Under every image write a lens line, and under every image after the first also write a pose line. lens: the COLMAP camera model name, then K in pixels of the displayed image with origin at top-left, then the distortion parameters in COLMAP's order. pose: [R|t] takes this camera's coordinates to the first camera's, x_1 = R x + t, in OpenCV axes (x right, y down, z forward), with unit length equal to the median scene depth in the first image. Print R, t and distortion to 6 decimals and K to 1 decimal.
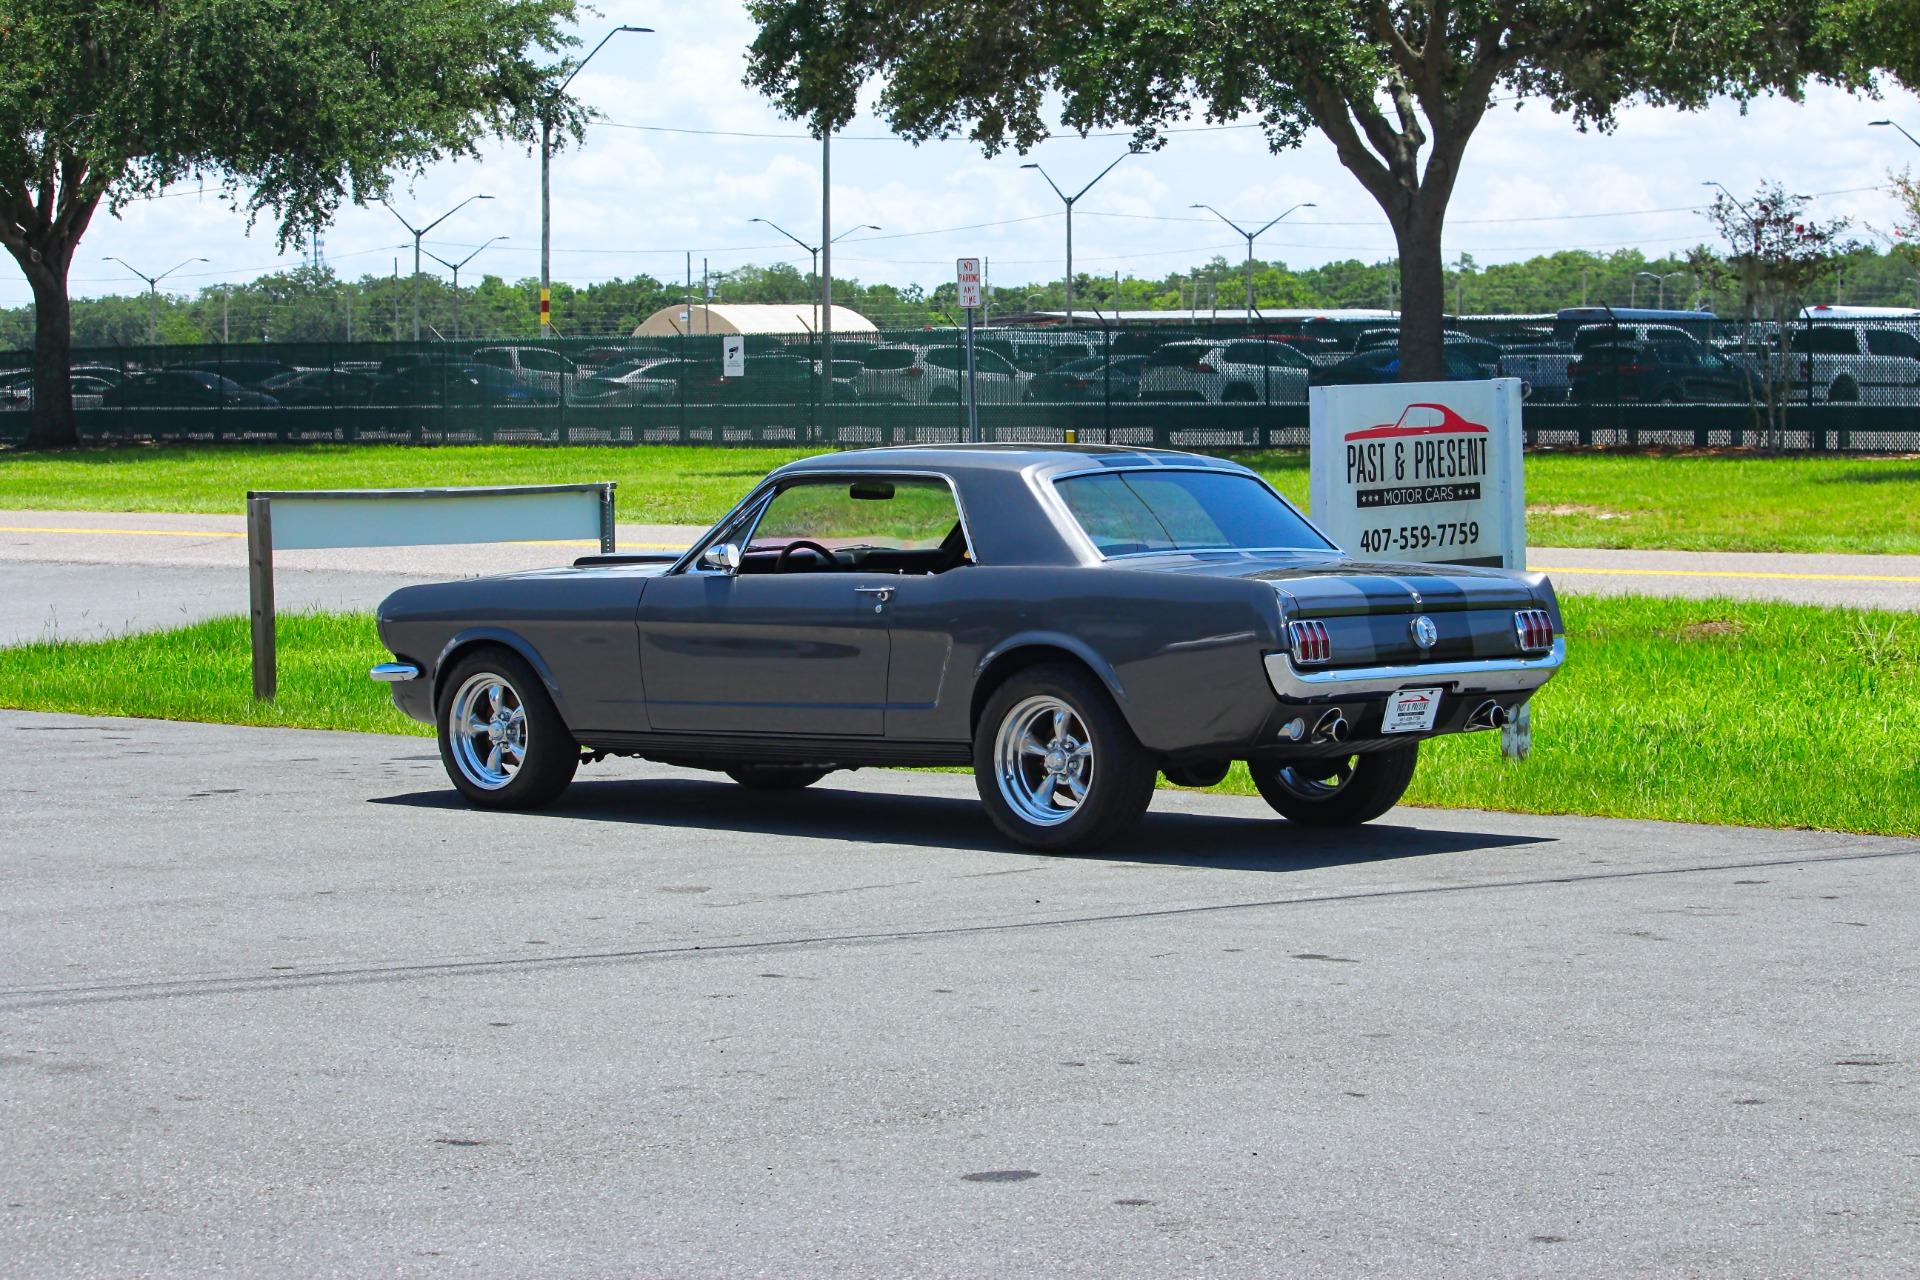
lens RADIAL K [[4880.7, 0, 1023.7], [0, 4880.7, 567.3], [0, 0, 1]] dist [-0.414415, -0.078177]
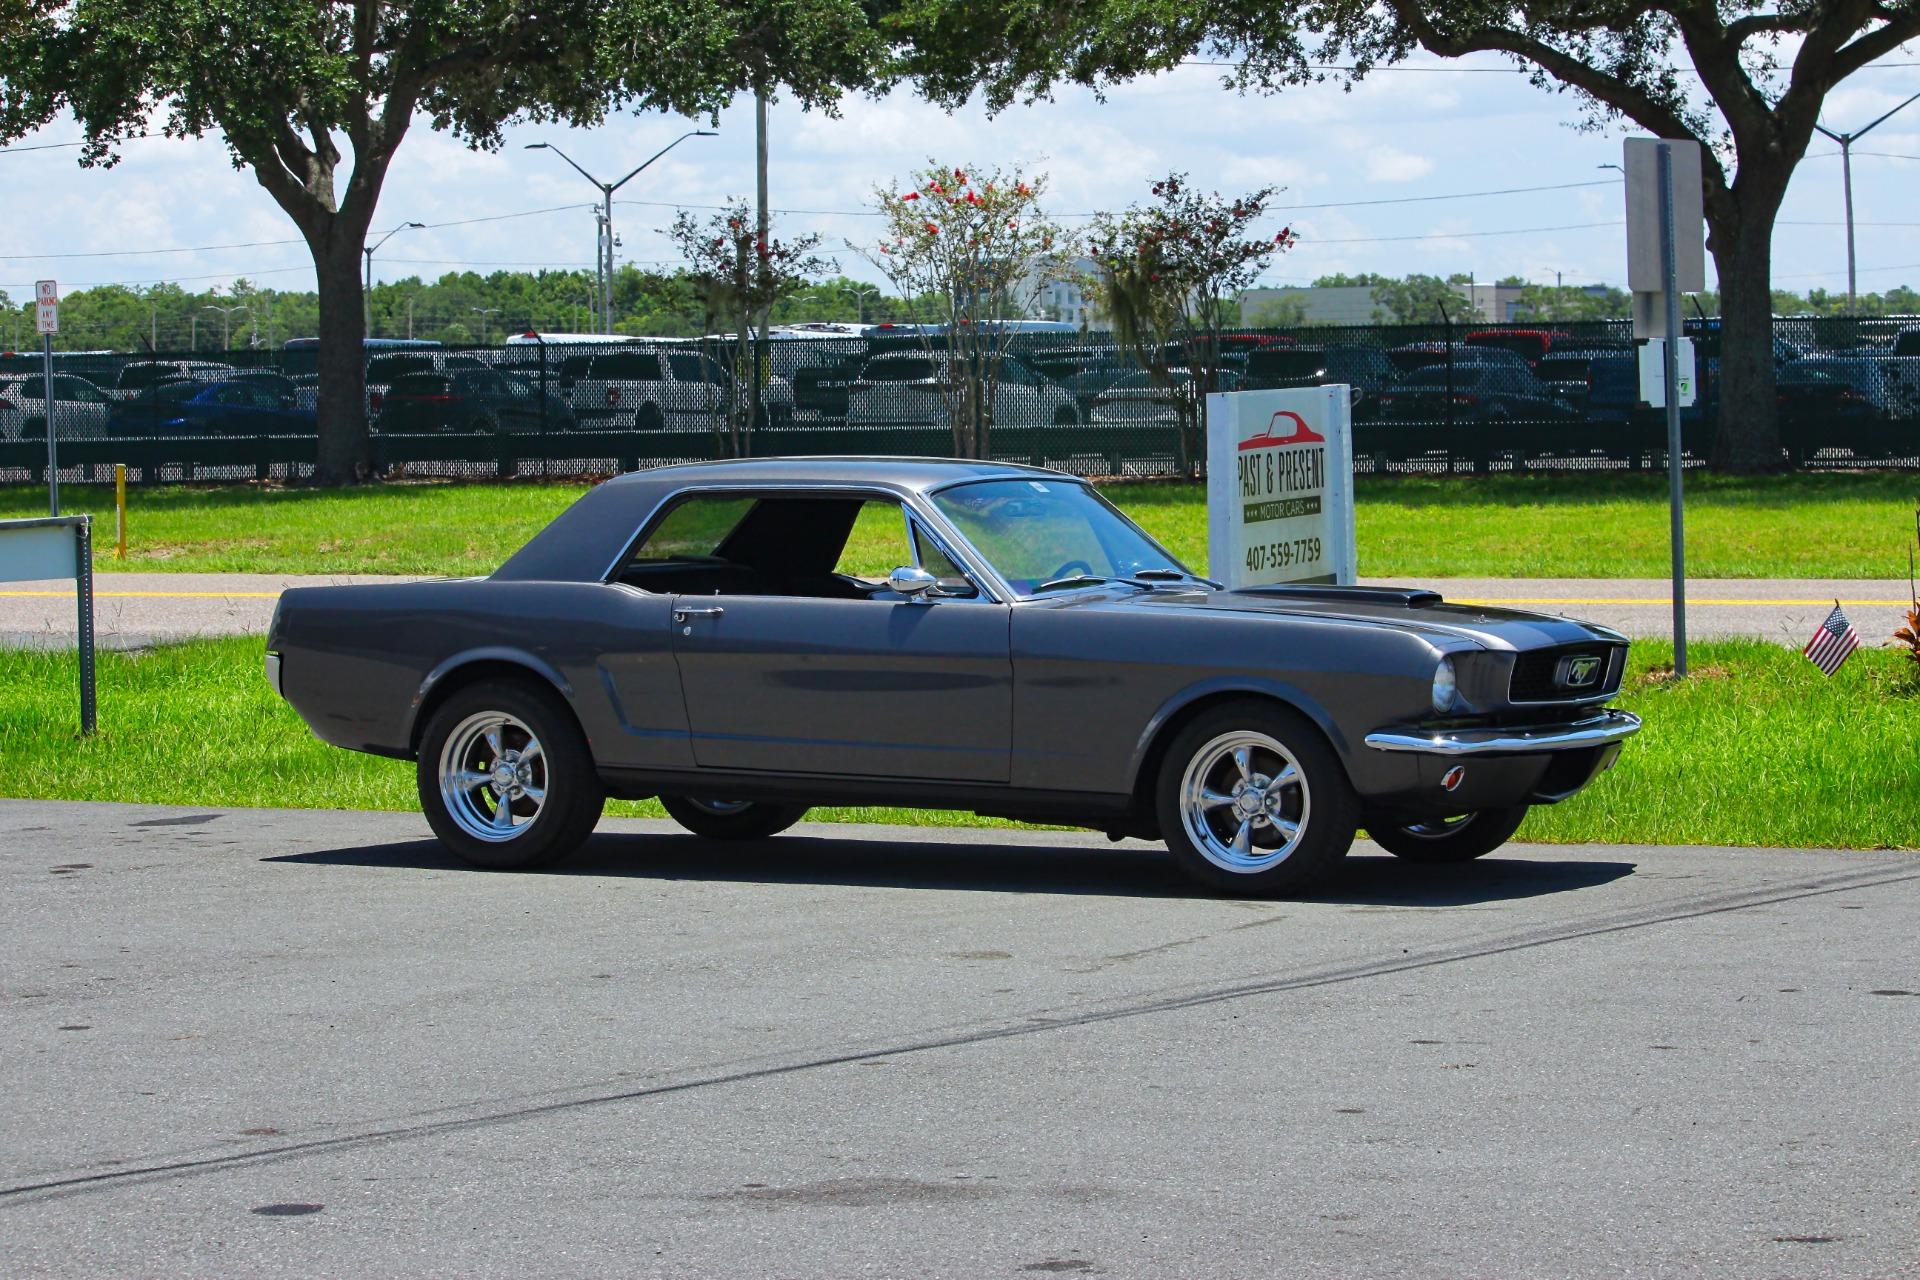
lens RADIAL K [[4999.8, 0, 985.4], [0, 4999.8, 636.2], [0, 0, 1]] dist [-0.391544, -0.377571]
pose [[0.957019, -0.019434, 0.289375, -0.245821], [0.017815, 0.999807, 0.008227, 0.000579], [-0.289479, -0.002718, 0.957180, 0.096594]]
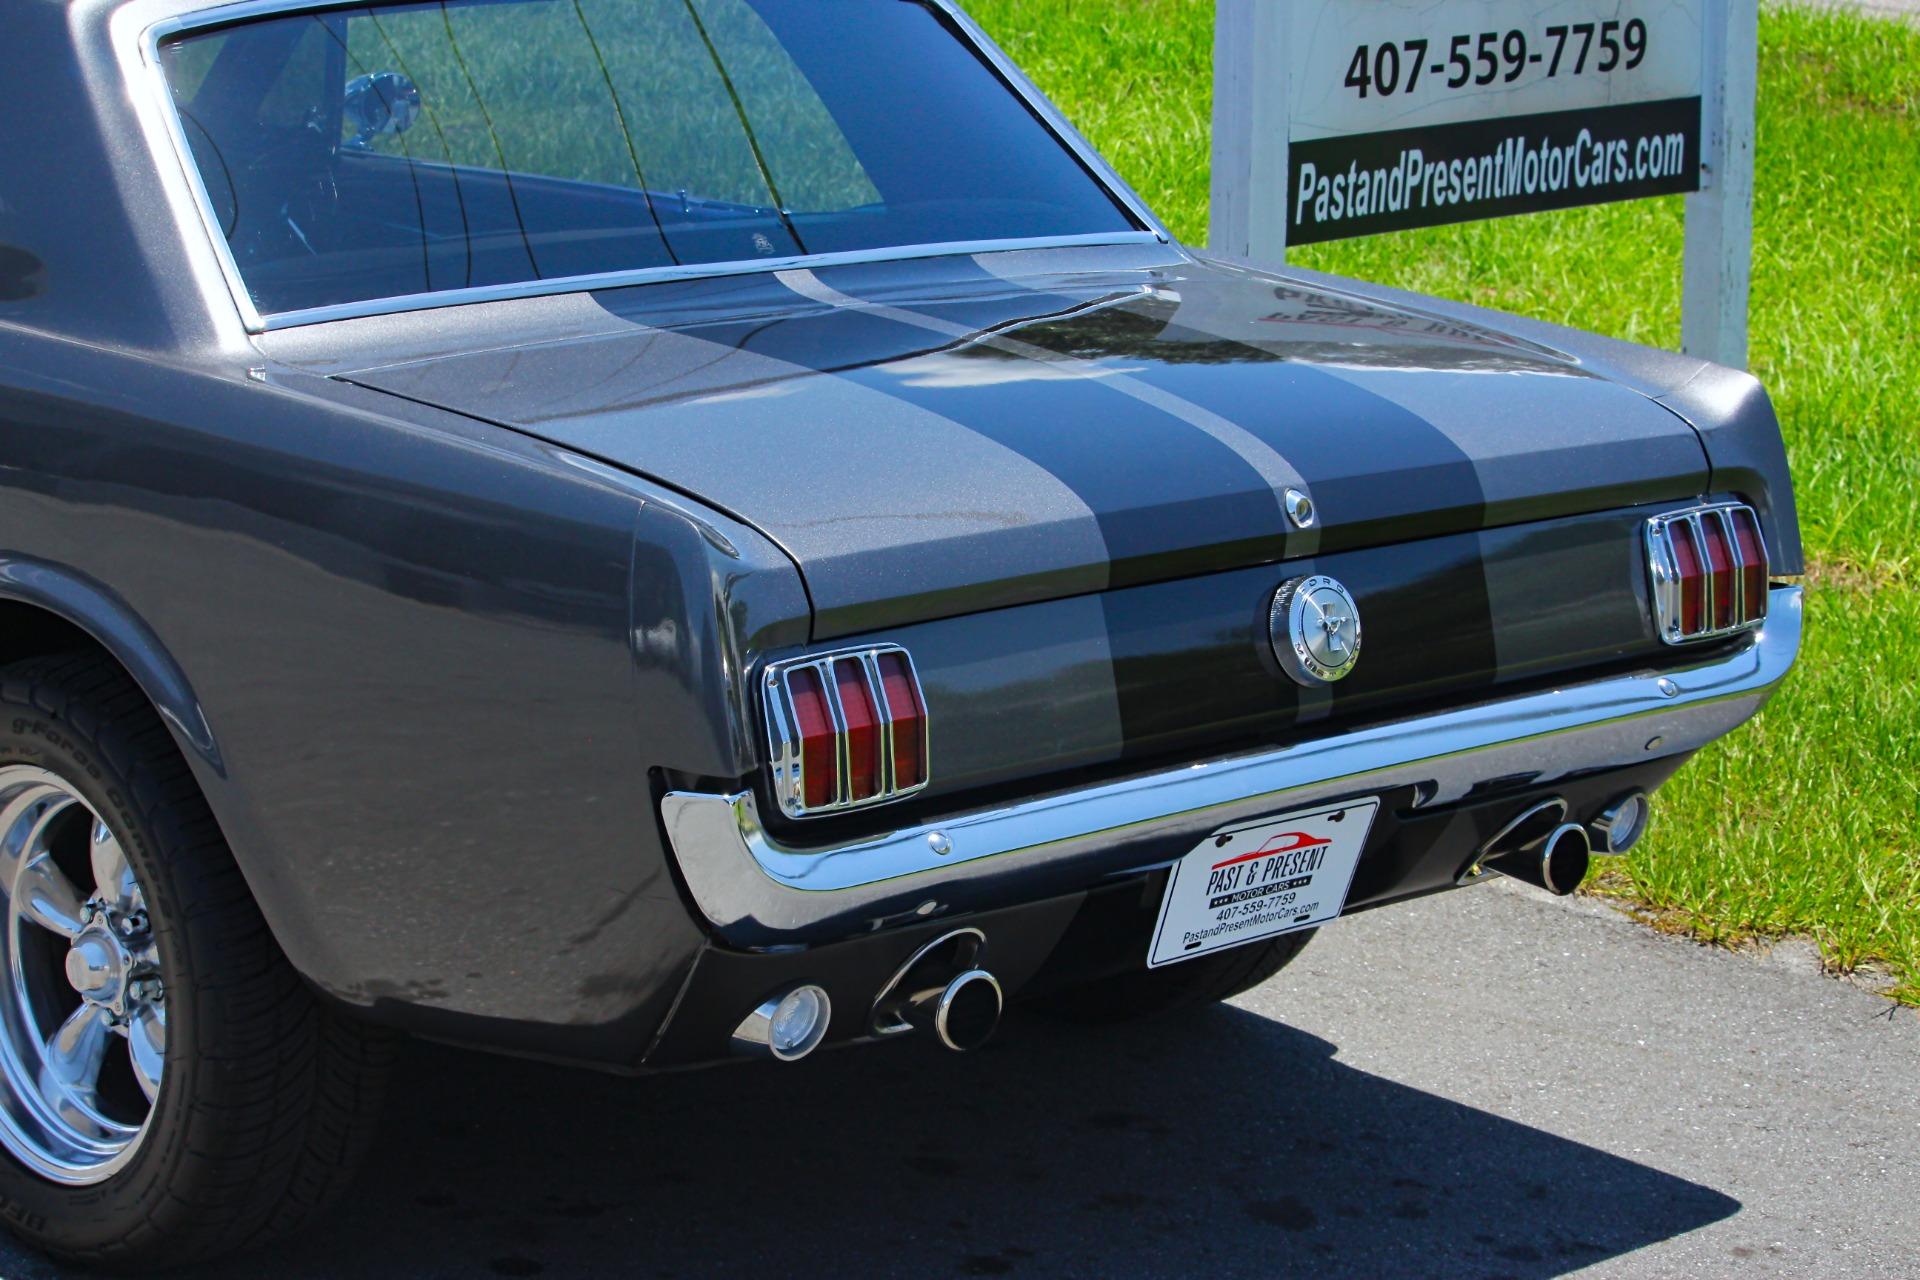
lens RADIAL K [[4880.7, 0, 1023.7], [0, 4880.7, 567.3], [0, 0, 1]] dist [-0.414415, -0.078177]
pose [[0.996974, 0.055233, -0.054703, 0.064323], [-0.045151, 0.984251, 0.170914, -0.031588], [0.063281, -0.167927, 0.983766, 0.568929]]
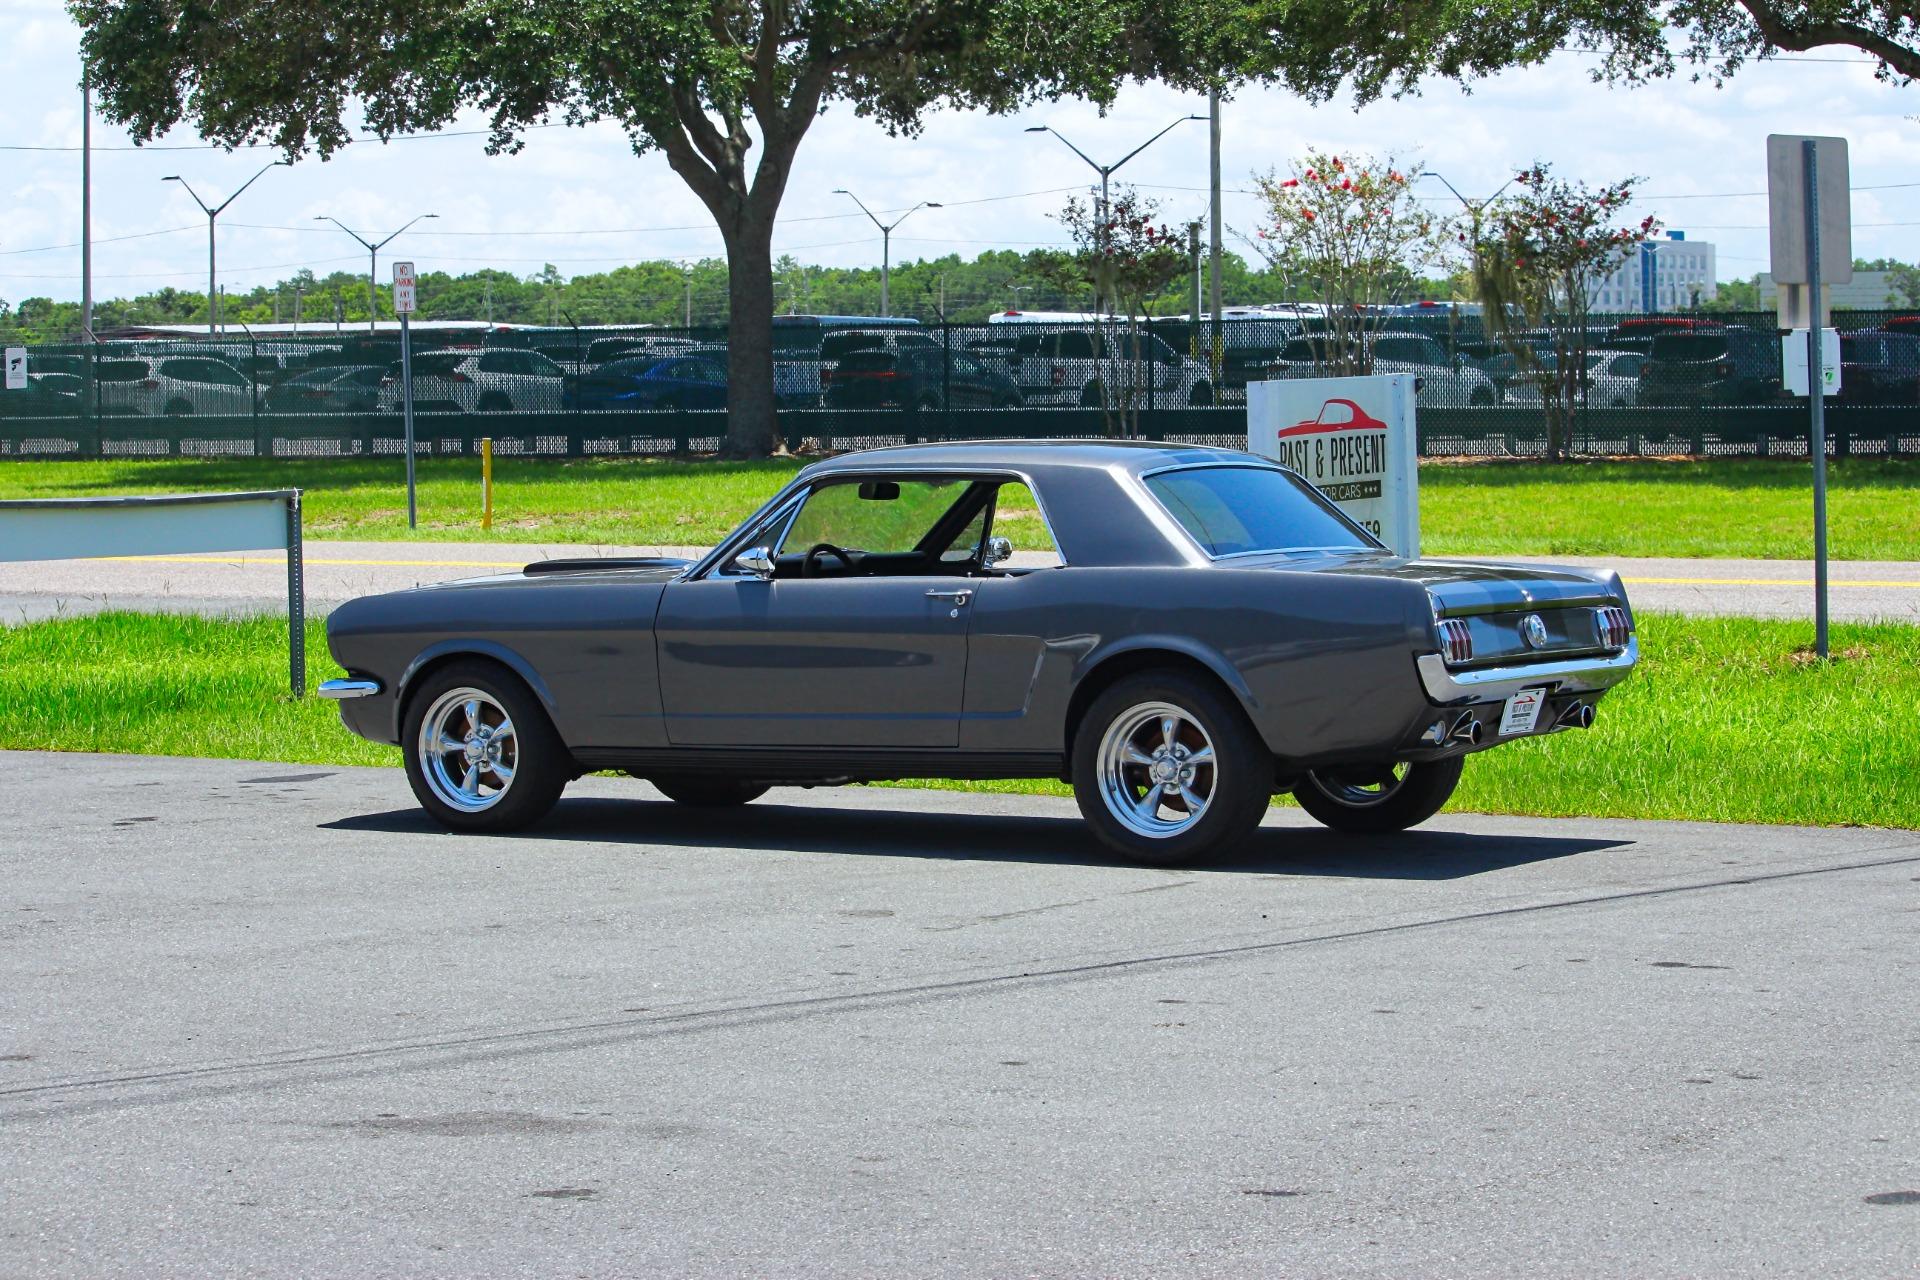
lens RADIAL K [[4879.6, 0, 964.2], [0, 4879.6, 616.8], [0, 0, 1]] dist [-0.430183, 0.339288]
pose [[0.983898, -0.010962, 0.178396, -0.162384], [0.009568, 0.999917, 0.008676, 0.000778], [-0.178476, -0.006829, 0.983920, 0.052588]]
